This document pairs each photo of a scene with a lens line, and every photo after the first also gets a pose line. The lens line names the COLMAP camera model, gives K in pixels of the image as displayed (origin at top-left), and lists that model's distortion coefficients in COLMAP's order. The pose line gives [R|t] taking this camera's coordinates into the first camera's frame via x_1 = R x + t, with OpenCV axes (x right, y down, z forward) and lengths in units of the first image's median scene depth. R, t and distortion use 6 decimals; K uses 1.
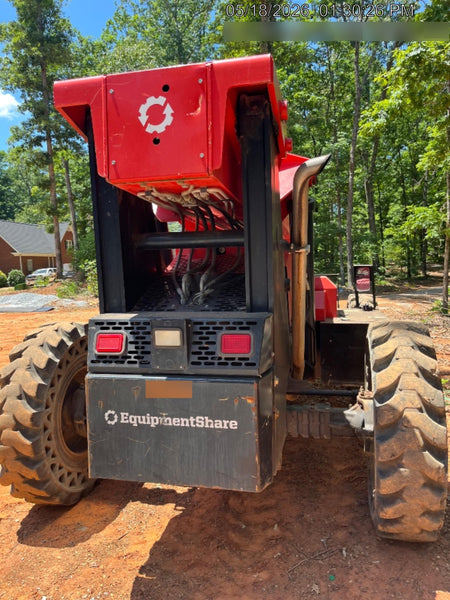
lens RADIAL K [[459.1, 0, 225.0], [0, 459.1, 300.0], [0, 0, 1]] dist [0.054924, -0.078562]
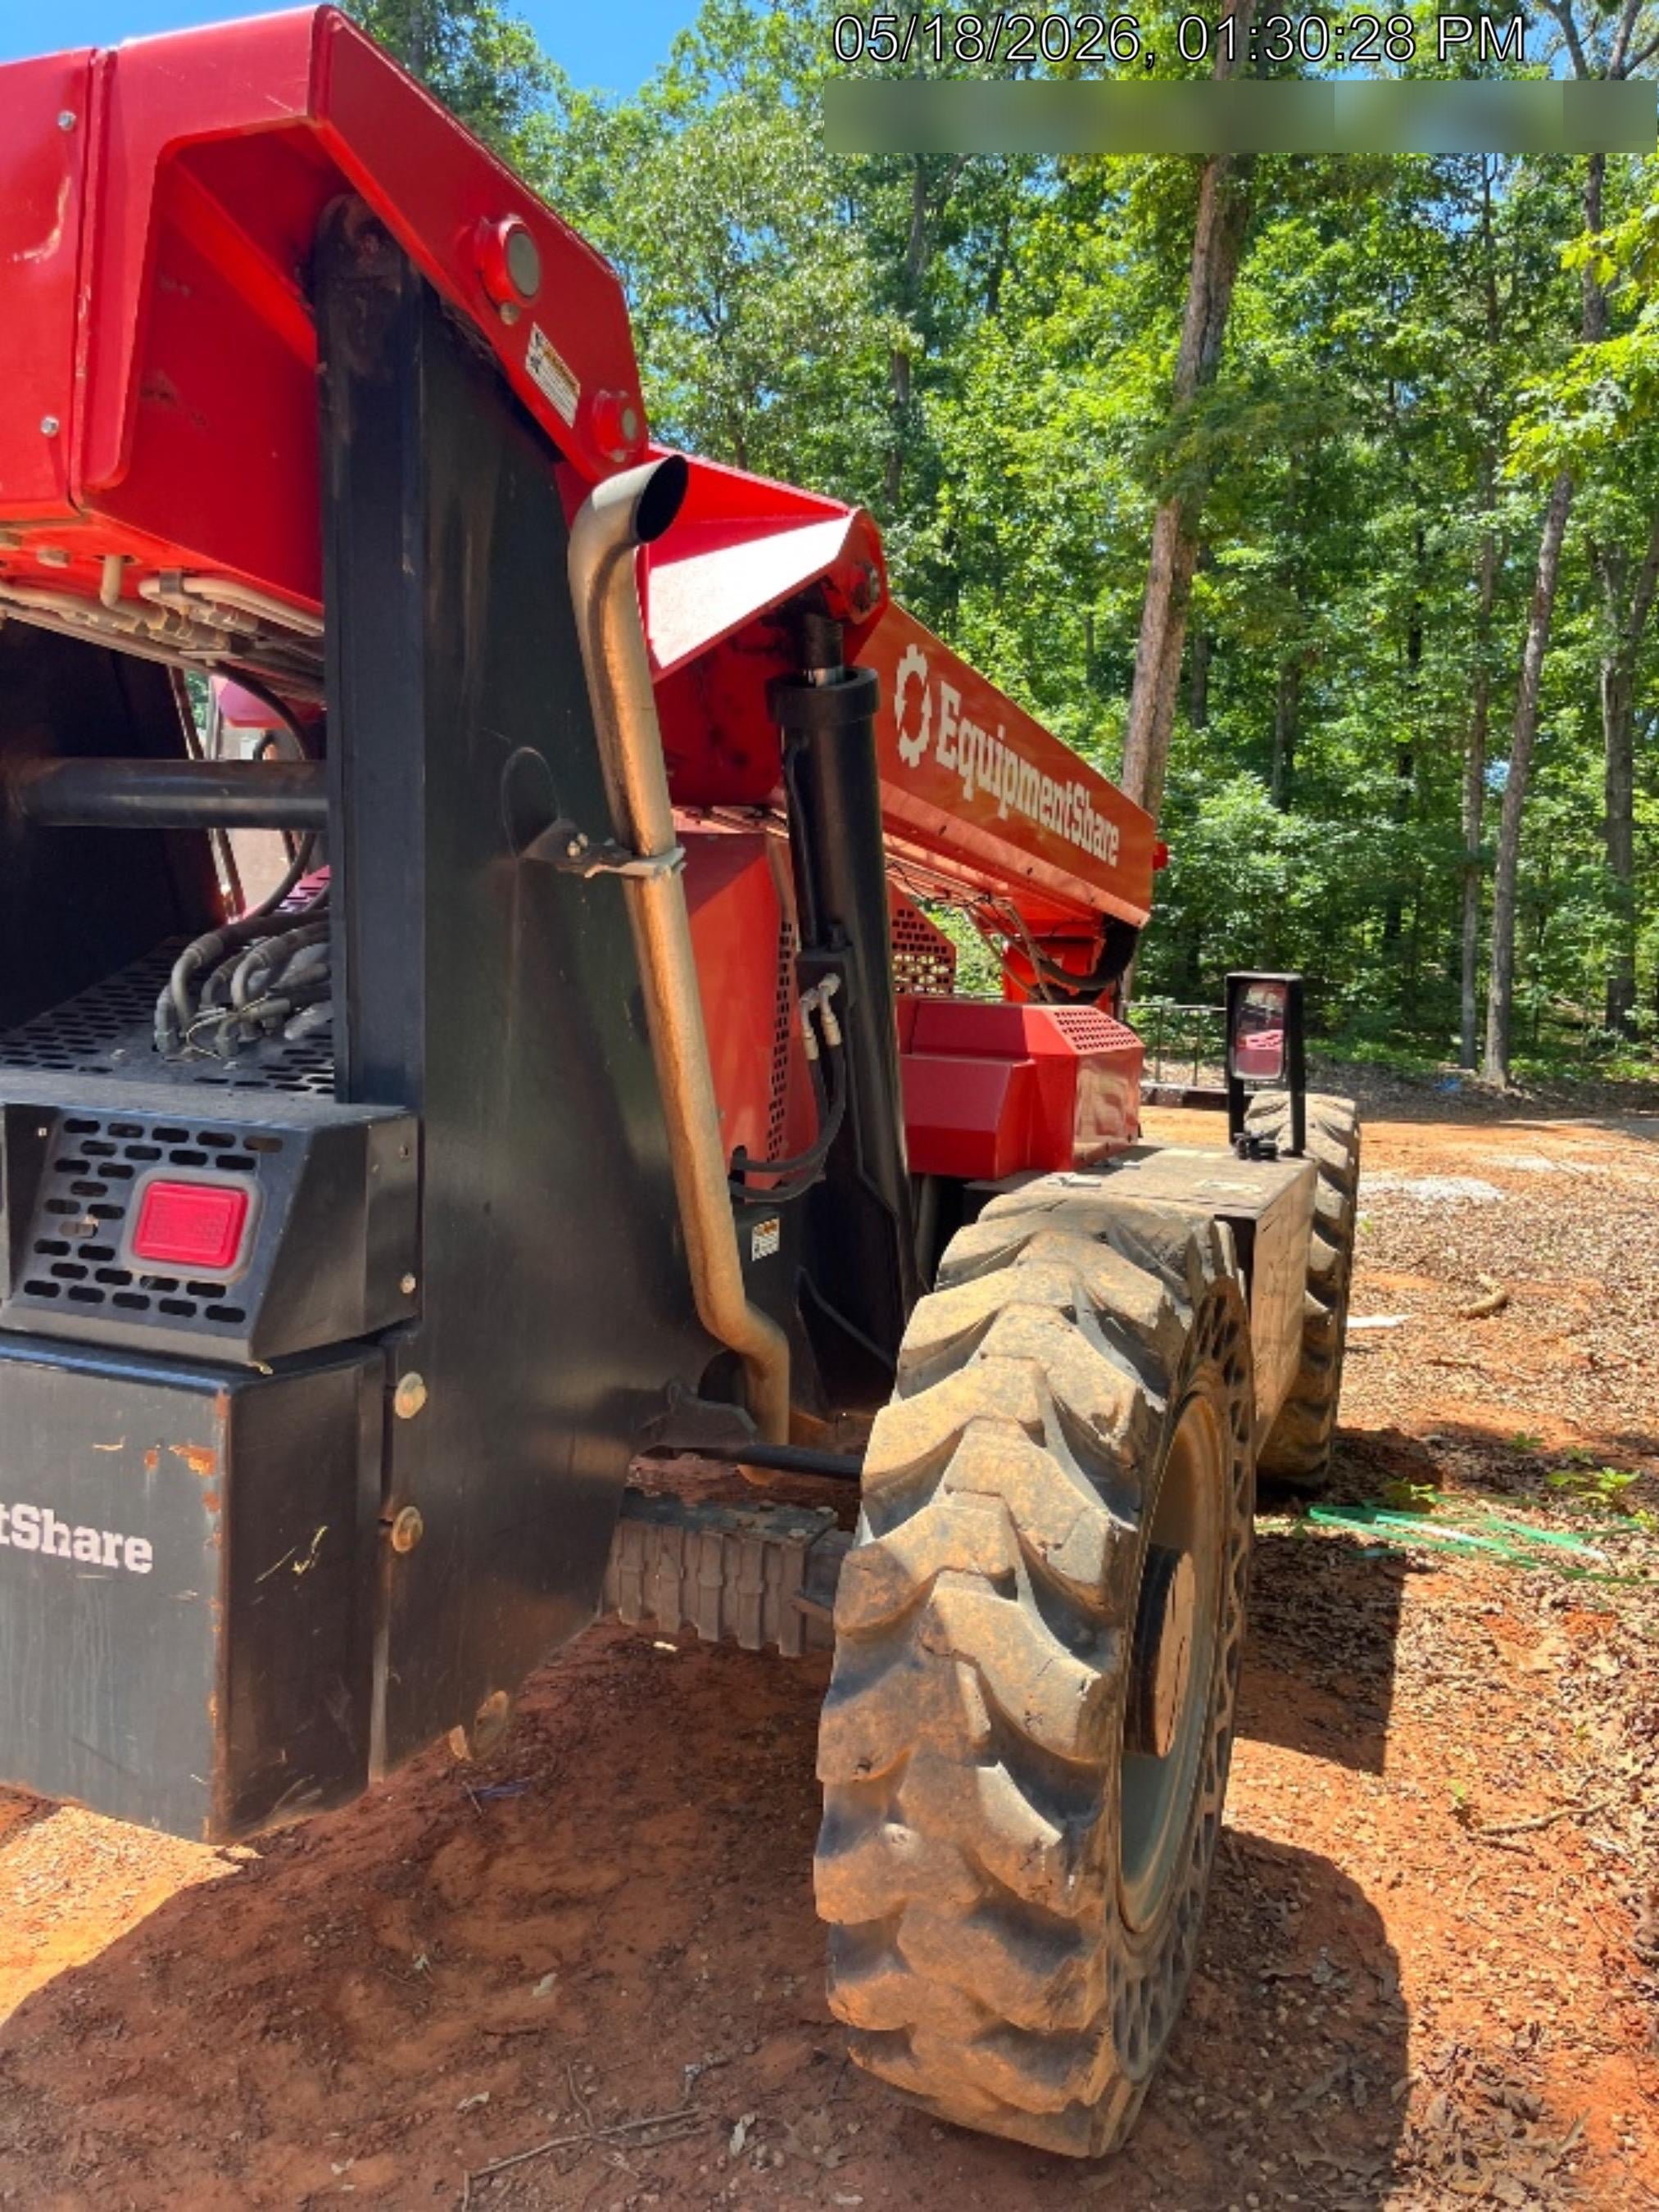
lens RADIAL K [[1695.1, 0, 835.2], [0, 1695.1, 1098.9], [0, 0, 1]] dist [0.049097, -0.072827]
pose [[0.987584, 0.084012, -0.132740, 0.437633], [-0.082611, 0.996453, 0.016033, -0.010995], [0.133616, -0.004869, 0.991021, 0.149814]]
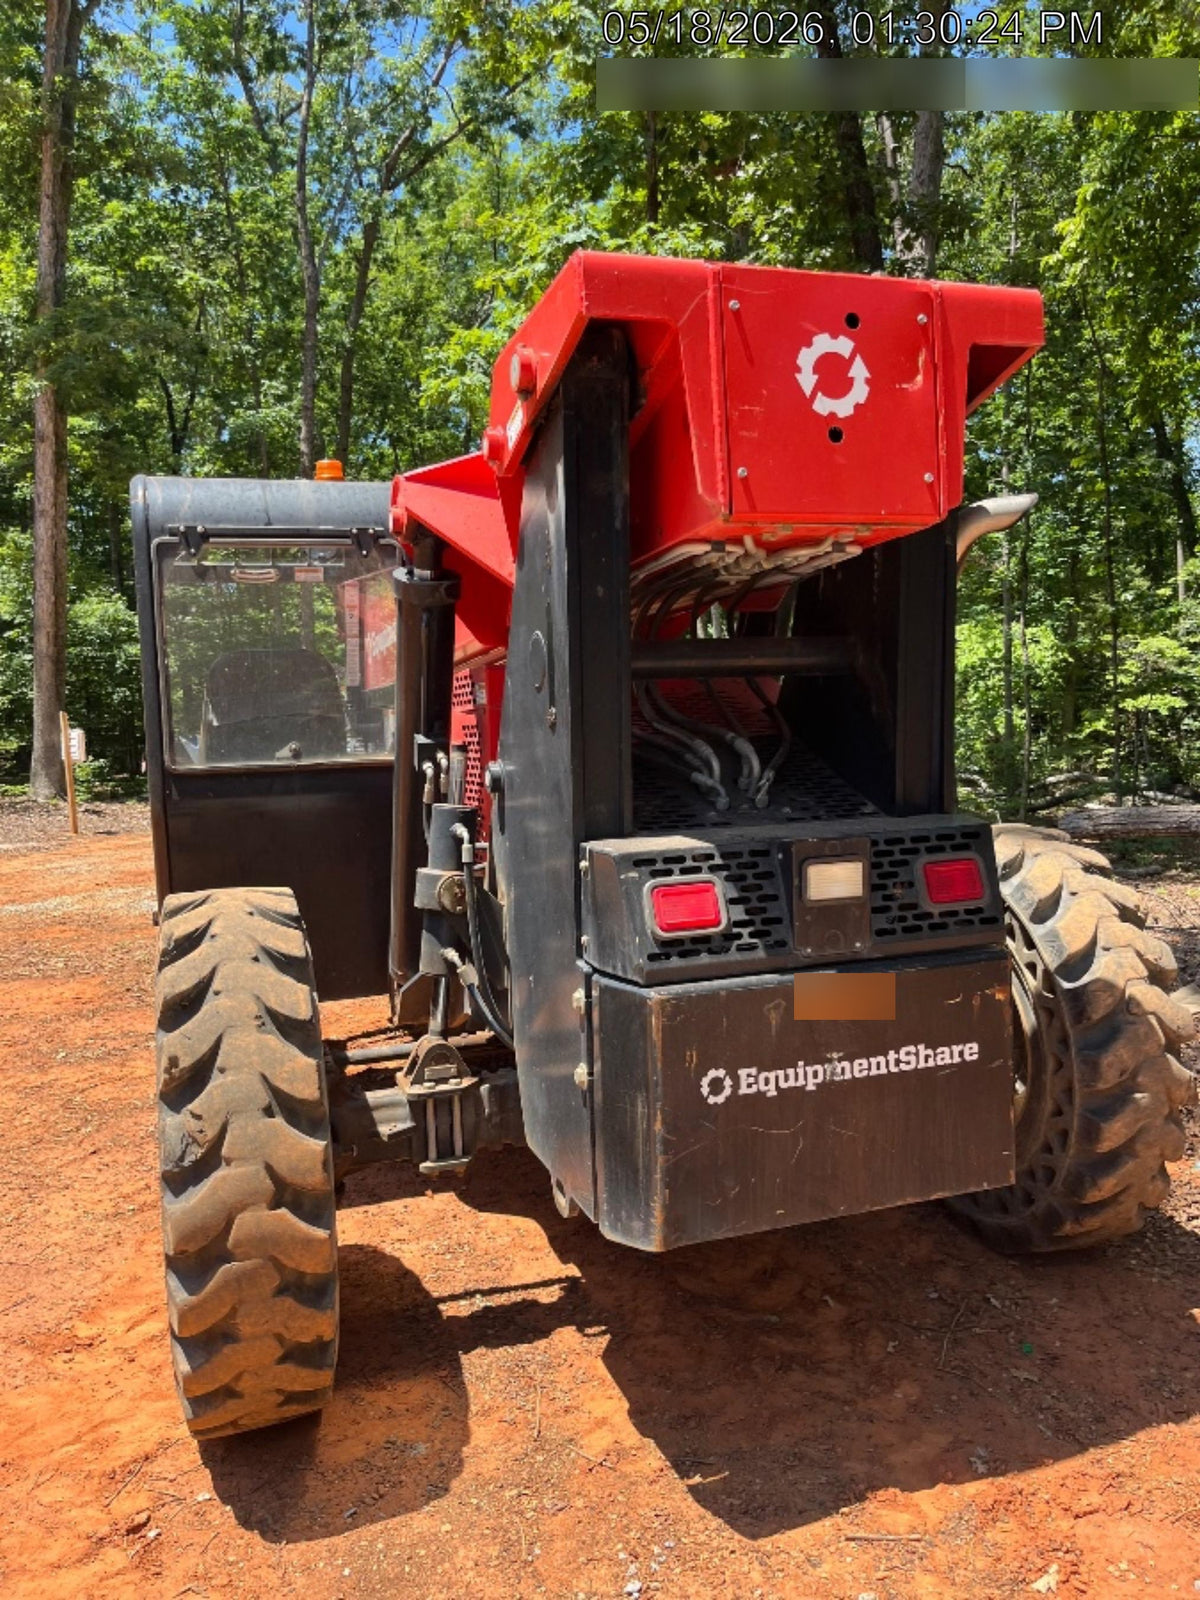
lens RADIAL K [[1224.3, 0, 600.0], [0, 1224.3, 800.0], [0, 0, 1]] dist [0.054924, -0.078562]
pose [[0.846073, -0.044102, 0.531239, -0.878846], [0.054814, 0.998487, -0.004407, -0.001129], [-0.530241, 0.032848, 0.847211, 0.116494]]
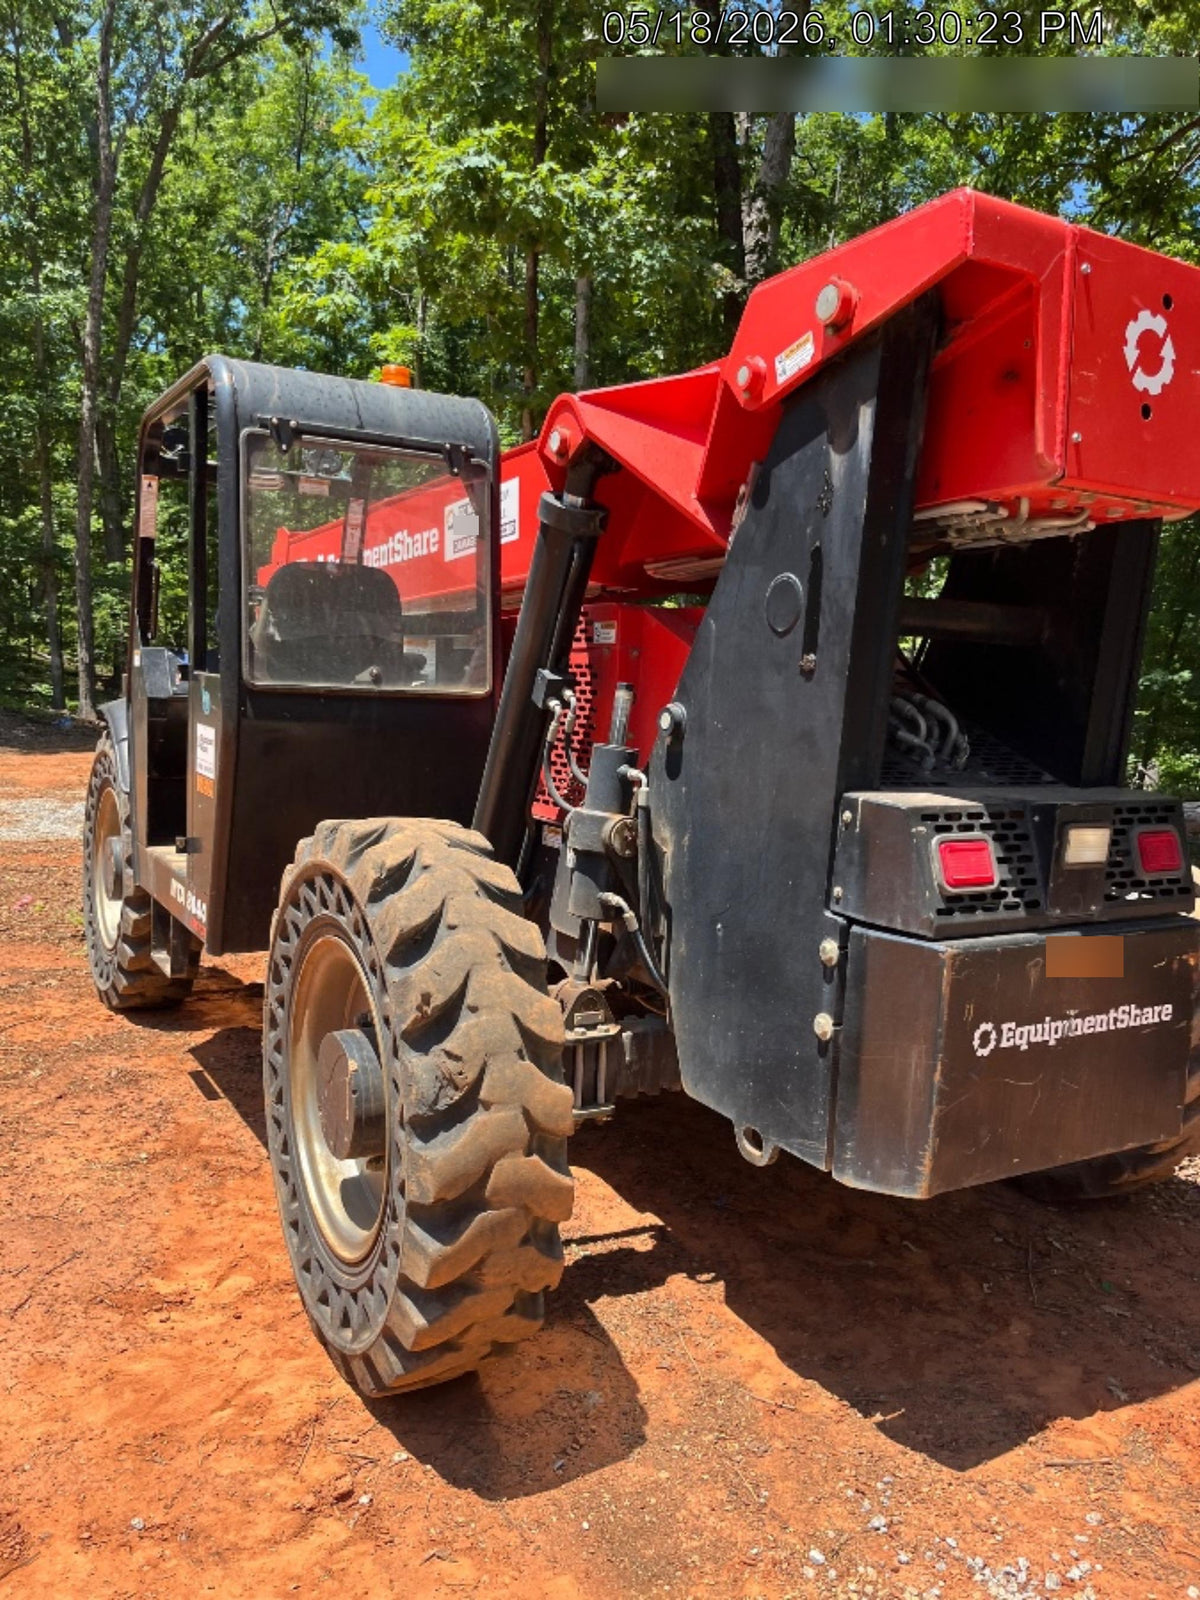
lens RADIAL K [[1224.3, 0, 600.0], [0, 1224.3, 800.0], [0, 0, 1]] dist [0.054924, -0.078562]
pose [[0.719637, -0.013295, 0.694224, -1.238956], [-0.014992, 0.999286, 0.034678, 0.002728], [-0.694189, -0.035363, 0.718923, 0.431913]]
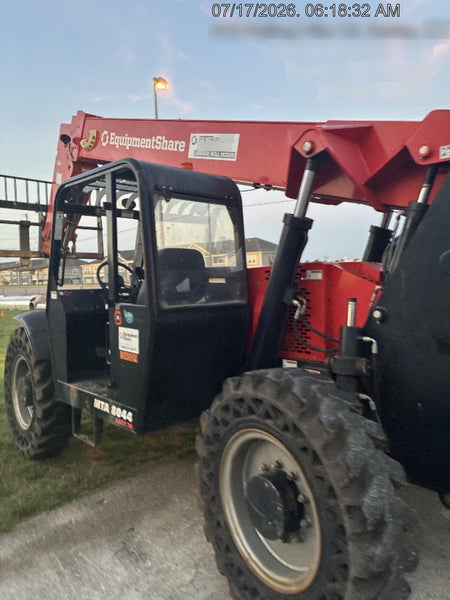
lens RADIAL K [[458.3, 0, 223.1], [0, 458.3, 295.1], [0, 0, 1]] dist [0.051709, -0.070462]
pose [[0.548663, -0.019737, 0.835810, -1.417856], [0.058740, 0.998161, -0.014989, -0.091333], [-0.833977, 0.057319, 0.548814, 1.042876]]
